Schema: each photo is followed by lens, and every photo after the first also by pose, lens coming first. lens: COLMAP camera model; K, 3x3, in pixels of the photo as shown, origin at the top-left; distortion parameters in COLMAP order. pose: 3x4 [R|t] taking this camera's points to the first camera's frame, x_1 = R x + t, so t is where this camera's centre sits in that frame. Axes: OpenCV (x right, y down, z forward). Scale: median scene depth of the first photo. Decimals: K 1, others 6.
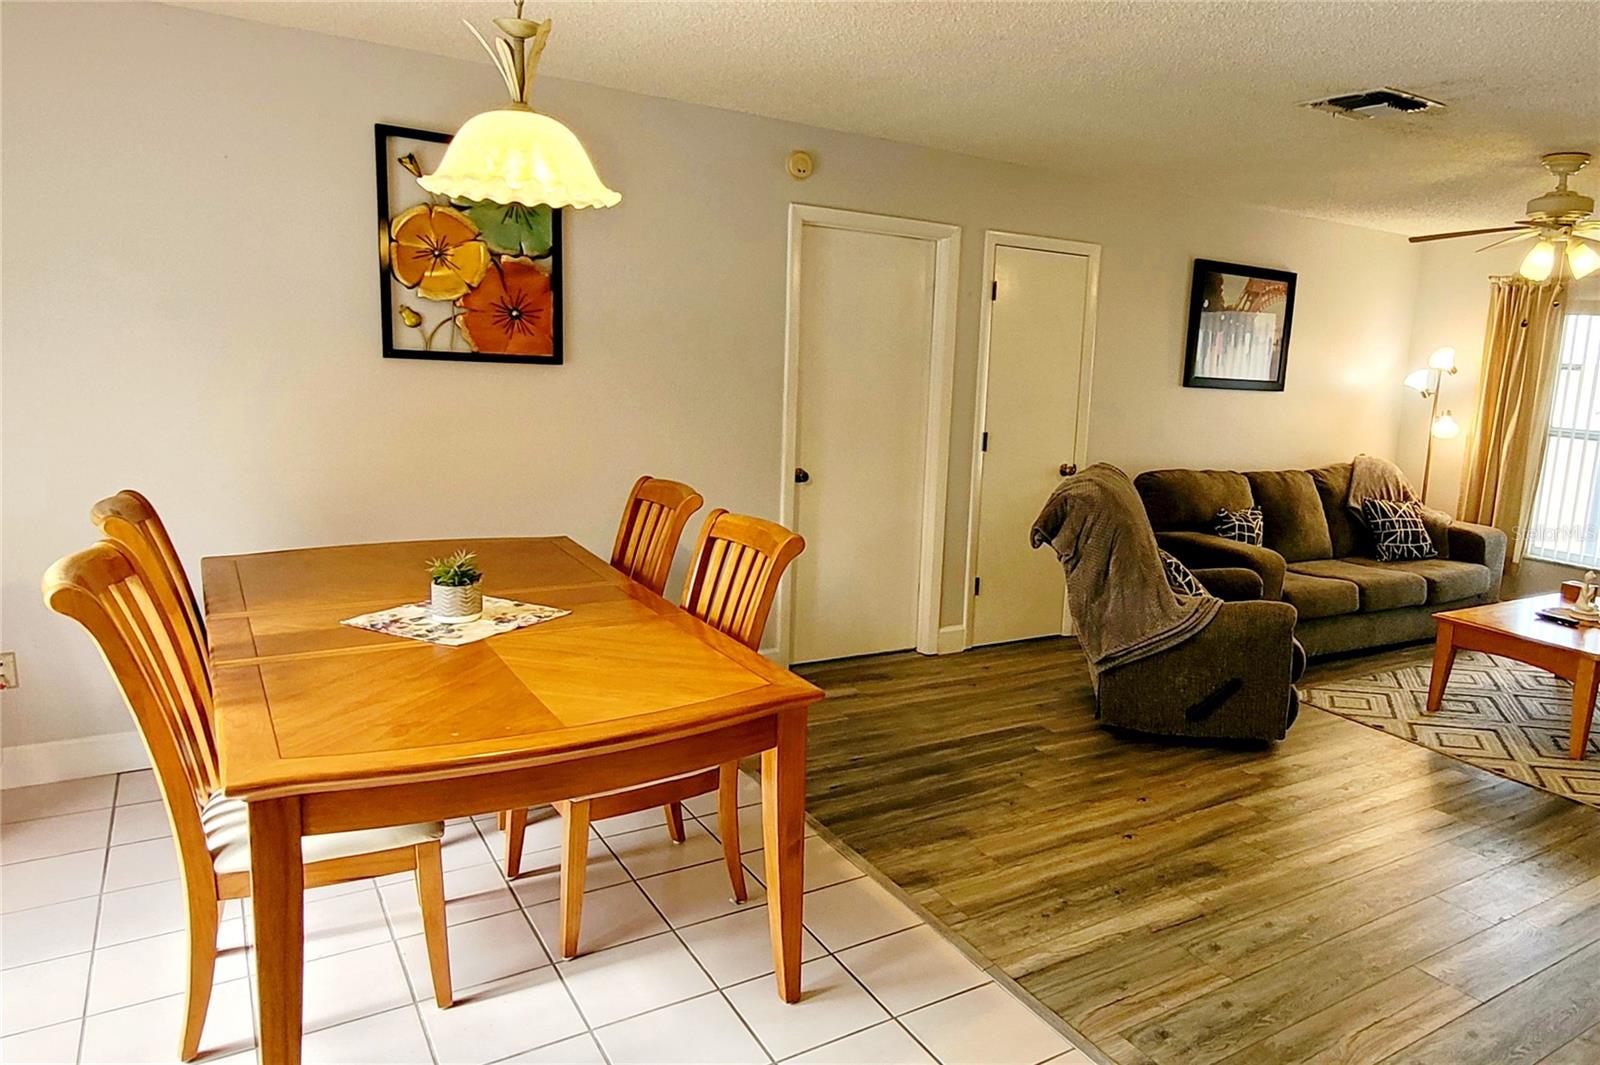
lens RADIAL K [[1054.0, 0, 916.1], [0, 1054.0, 521.4], [0, 0, 1]] dist [0.000279, 0.009483]
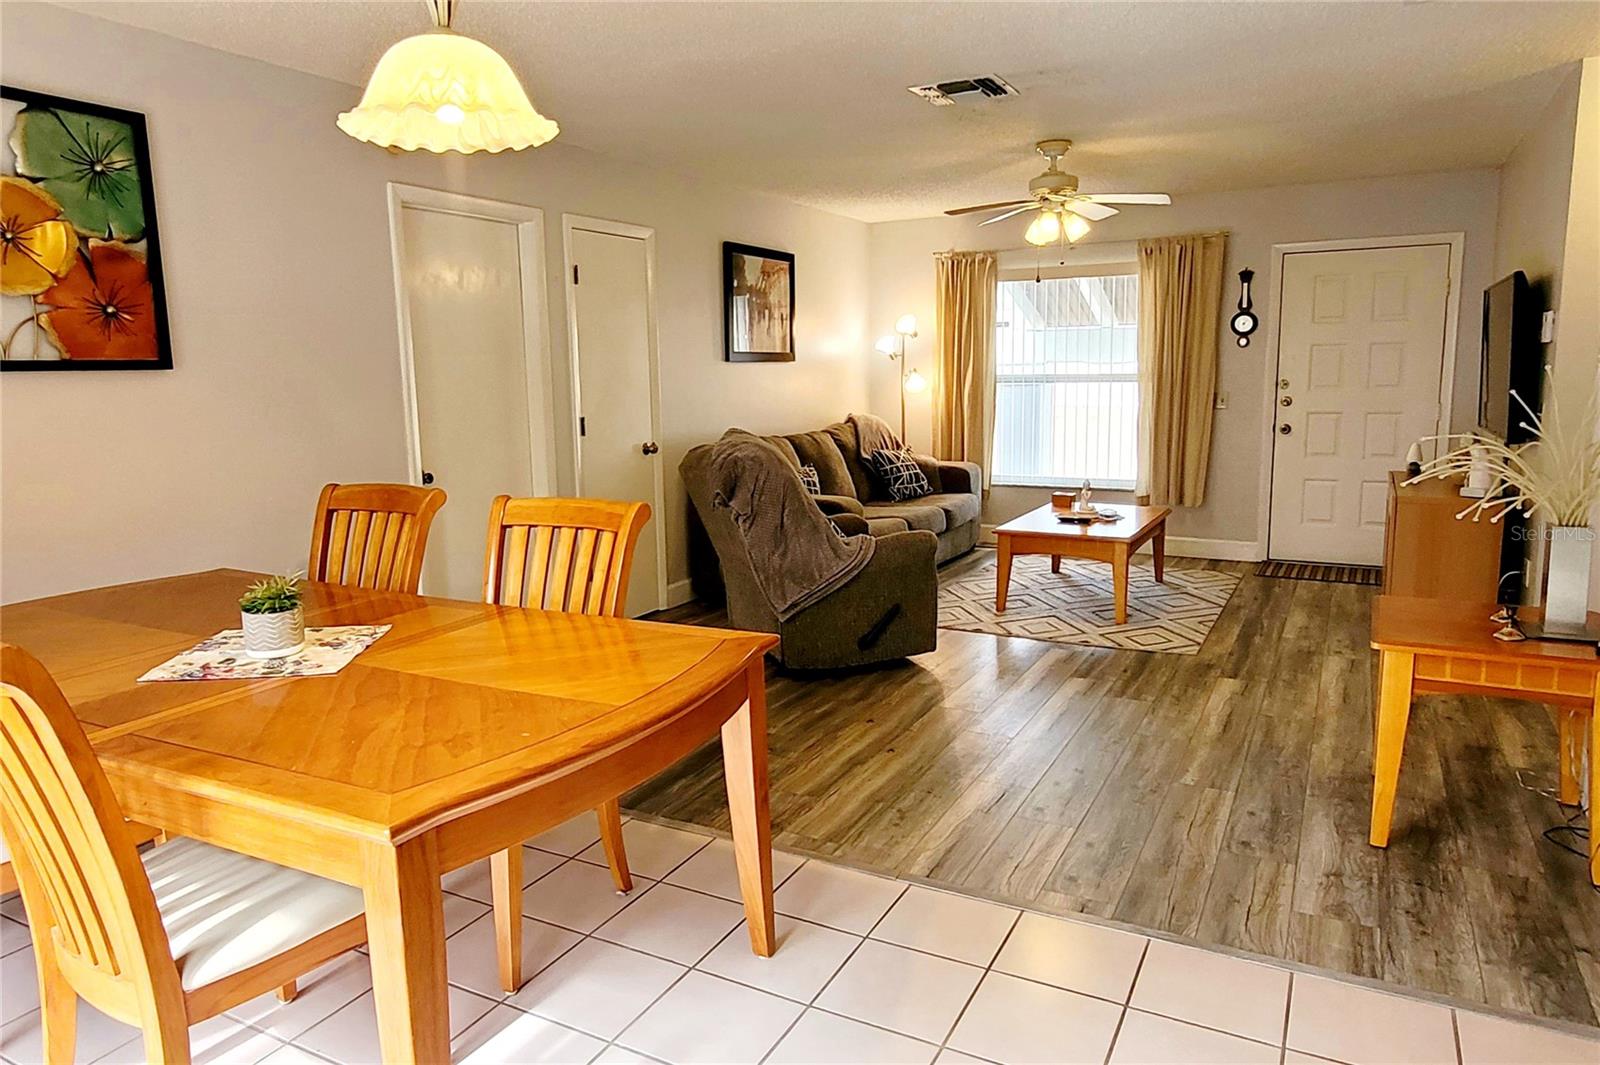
lens RADIAL K [[1054.0, 0, 725.1], [0, 1054.0, 523.1], [0, 0, 1]] dist [0.000279, 0.009483]
pose [[0.897823, -0.134575, 0.419289, -0.326291], [0.138310, 0.990153, 0.021635, 0.015747], [-0.418072, 0.038567, 0.907595, 0.062336]]
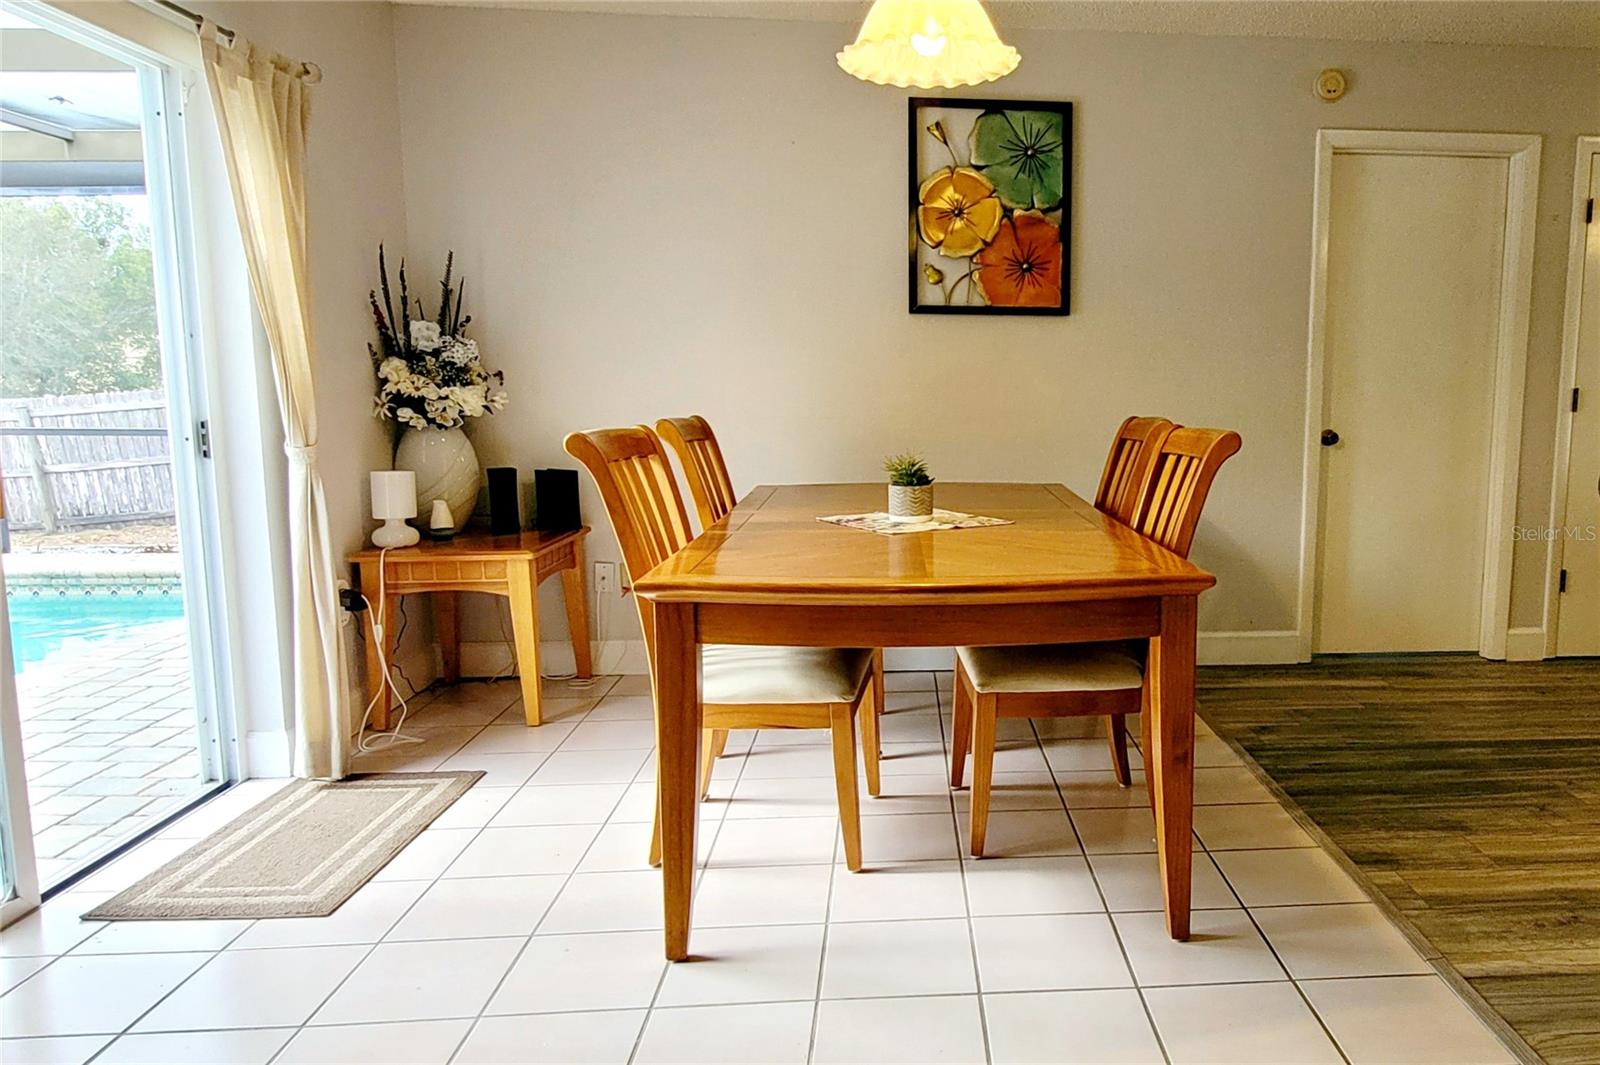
lens RADIAL K [[1100.9, 0, 979.8], [0, 1100.9, 523.4], [0, 0, 1]] dist [0.002175, -0.003000]
pose [[0.870471, 0.021741, -0.491740, 0.114573], [-0.045946, 0.998251, -0.037199, 0.096119], [0.490071, 0.054974, 0.869947, 0.064600]]
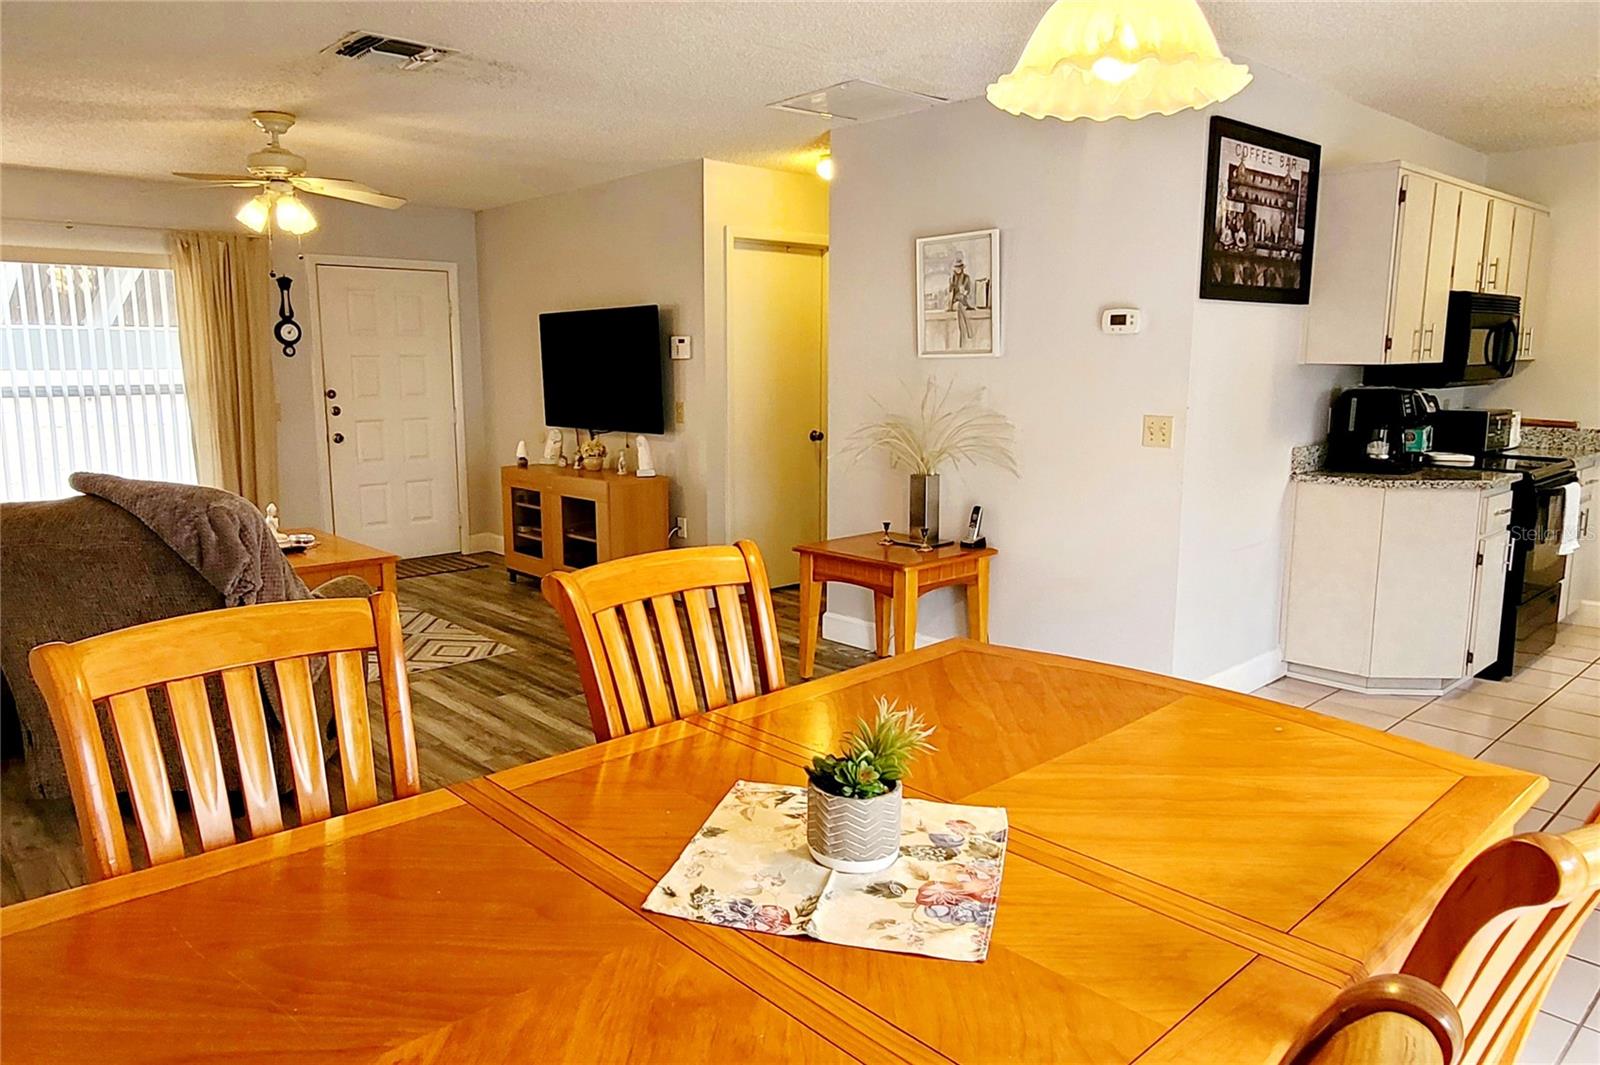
lens RADIAL K [[1054.0, 0, 805.6], [0, 1054.0, 520.1], [0, 0, 1]] dist [0.000279, 0.009483]
pose [[-0.158379, -0.203536, 0.966172, -0.604516], [0.156850, 0.960911, 0.228140, -0.118921], [-0.974840, 0.187677, -0.120264, 0.716713]]
